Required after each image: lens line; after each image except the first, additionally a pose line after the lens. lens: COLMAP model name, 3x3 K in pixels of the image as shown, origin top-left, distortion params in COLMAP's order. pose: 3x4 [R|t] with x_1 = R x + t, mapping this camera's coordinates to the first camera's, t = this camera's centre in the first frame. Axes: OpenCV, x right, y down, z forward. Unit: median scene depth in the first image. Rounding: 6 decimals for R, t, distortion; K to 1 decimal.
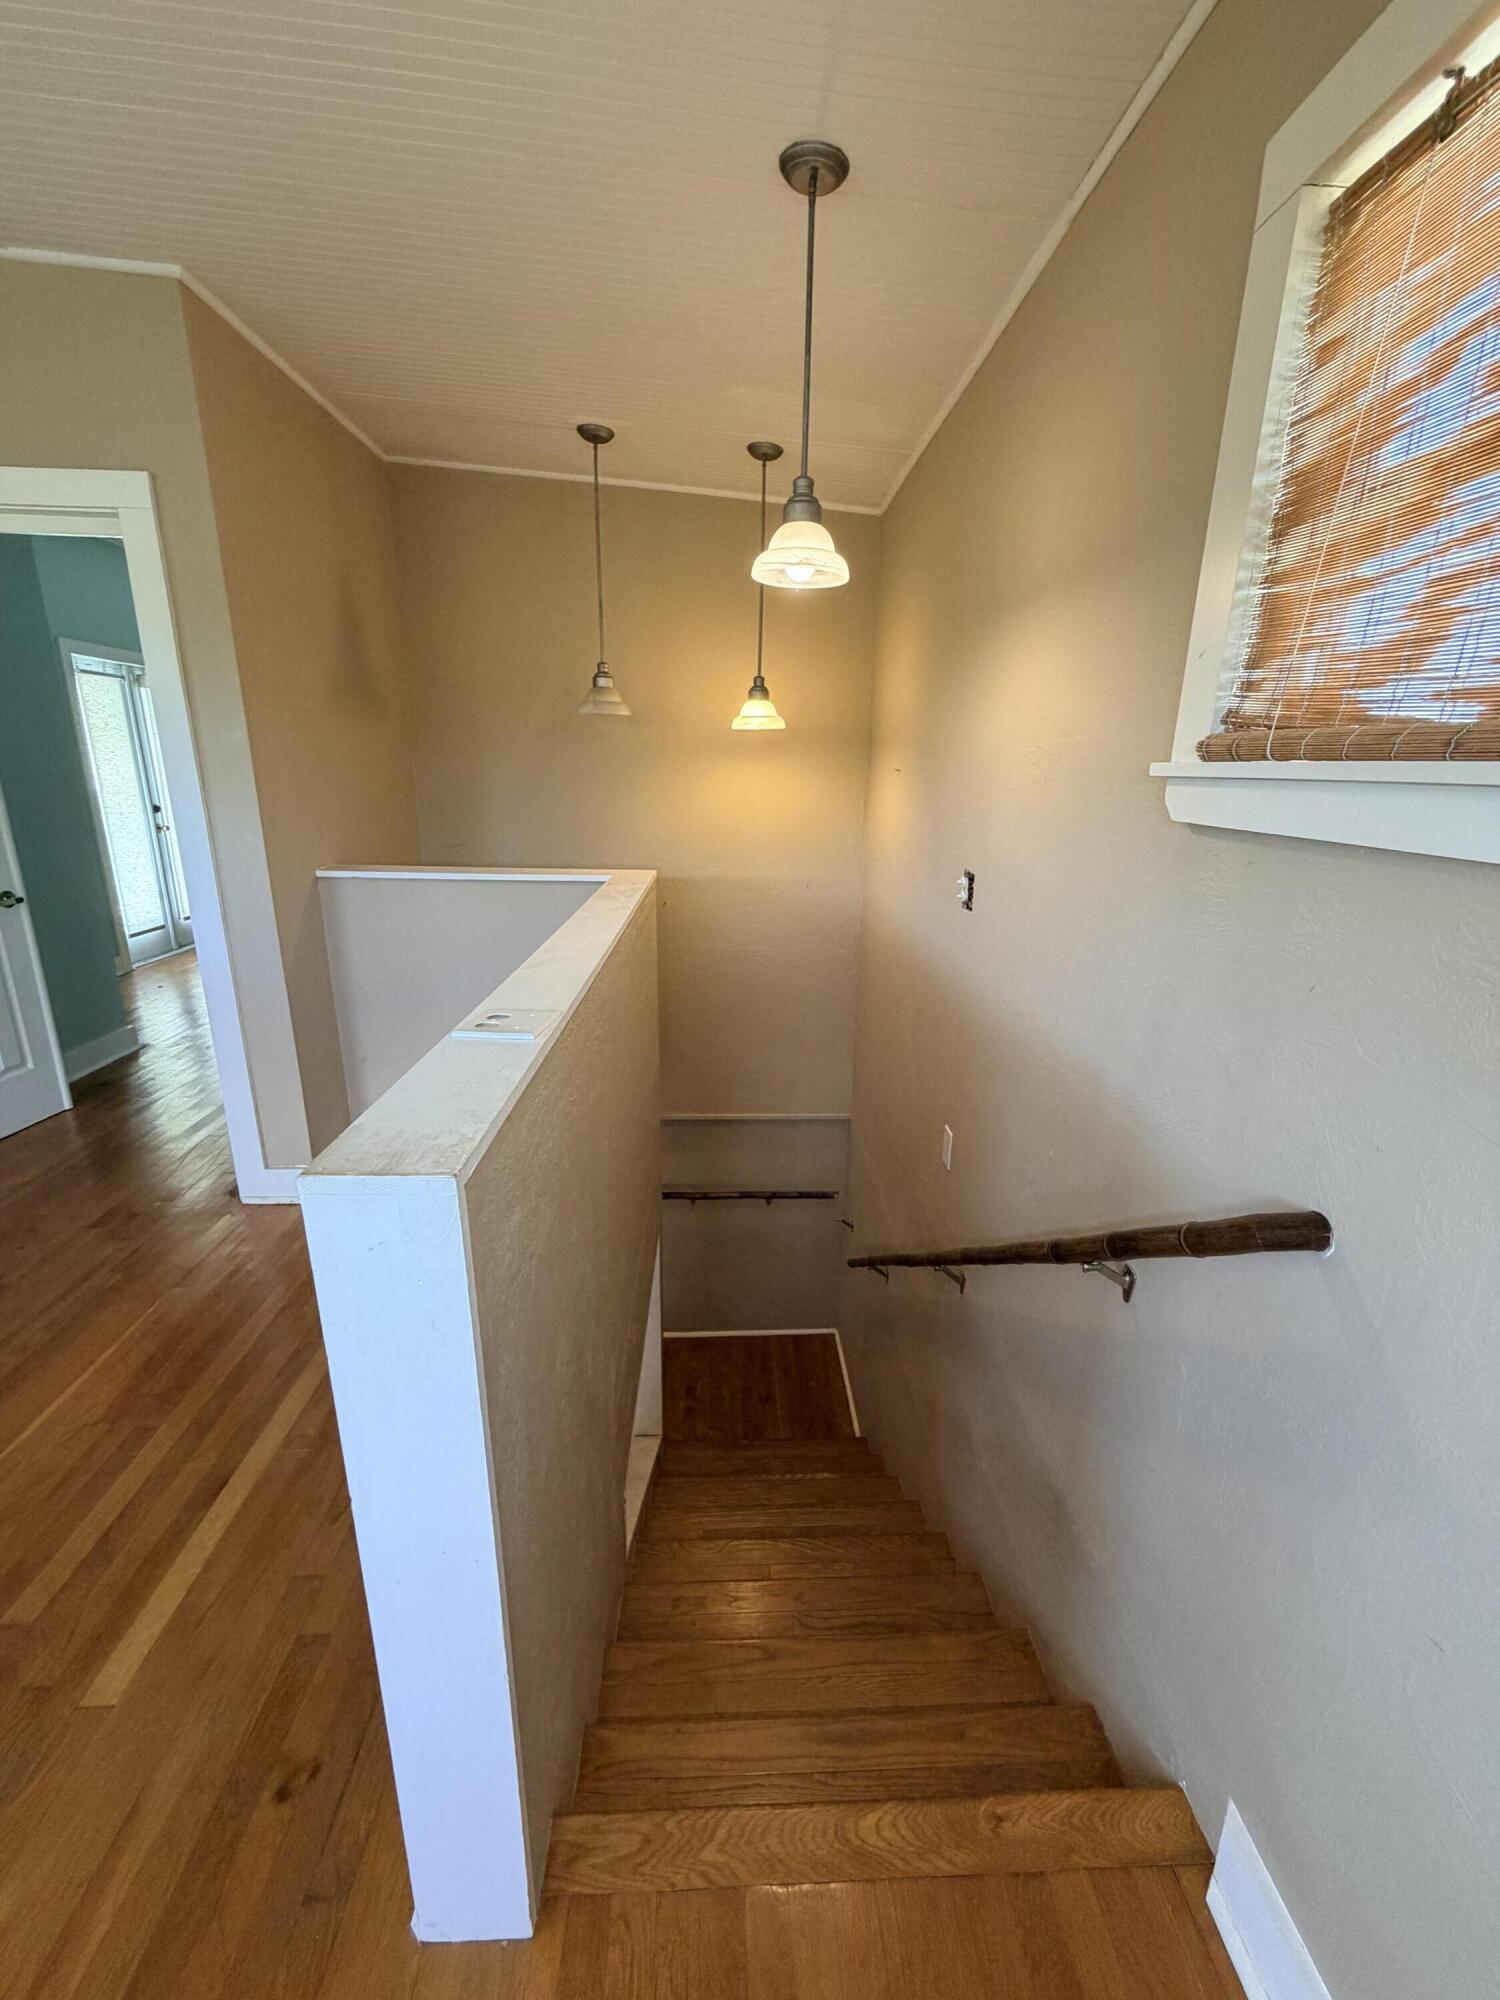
lens RADIAL K [[789.1, 0, 750.0], [0, 789.1, 1000.0], [0, 0, 1]] dist [-0.013237, 0.000175]
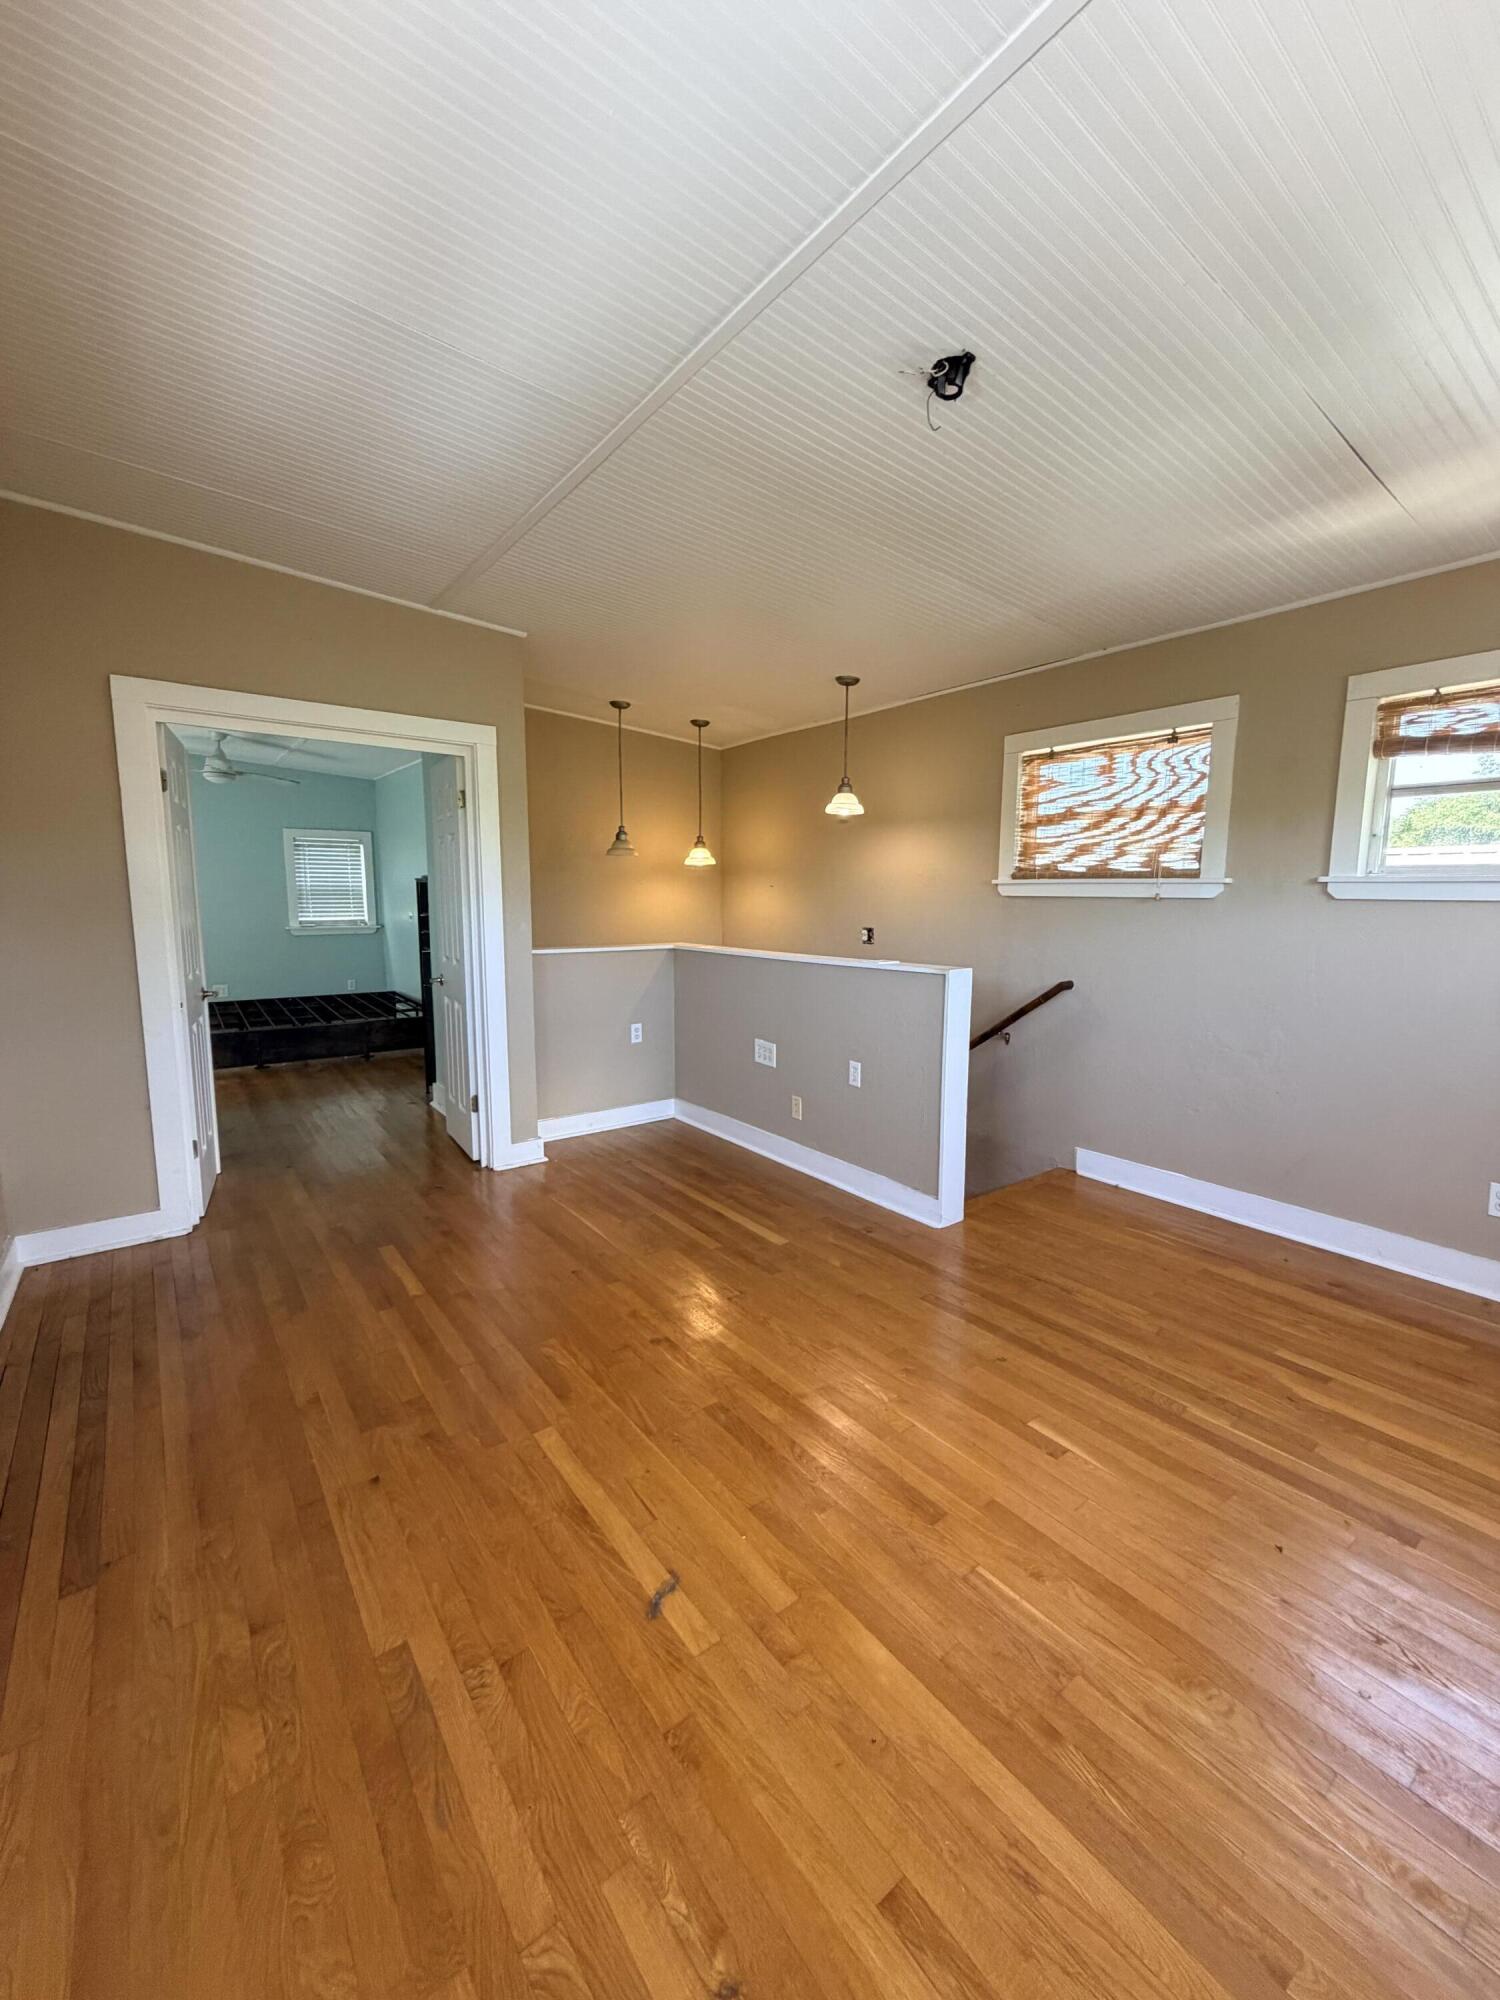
lens RADIAL K [[817.1, 0, 750.0], [0, 817.1, 1000.0], [0, 0, 1]] dist [0.000306, 0.000042]
pose [[0.827503, -0.089652, 0.554258, -1.845807], [0.171780, 0.980258, -0.097909, 0.296626], [-0.534538, 0.176231, 0.826566, -1.009115]]
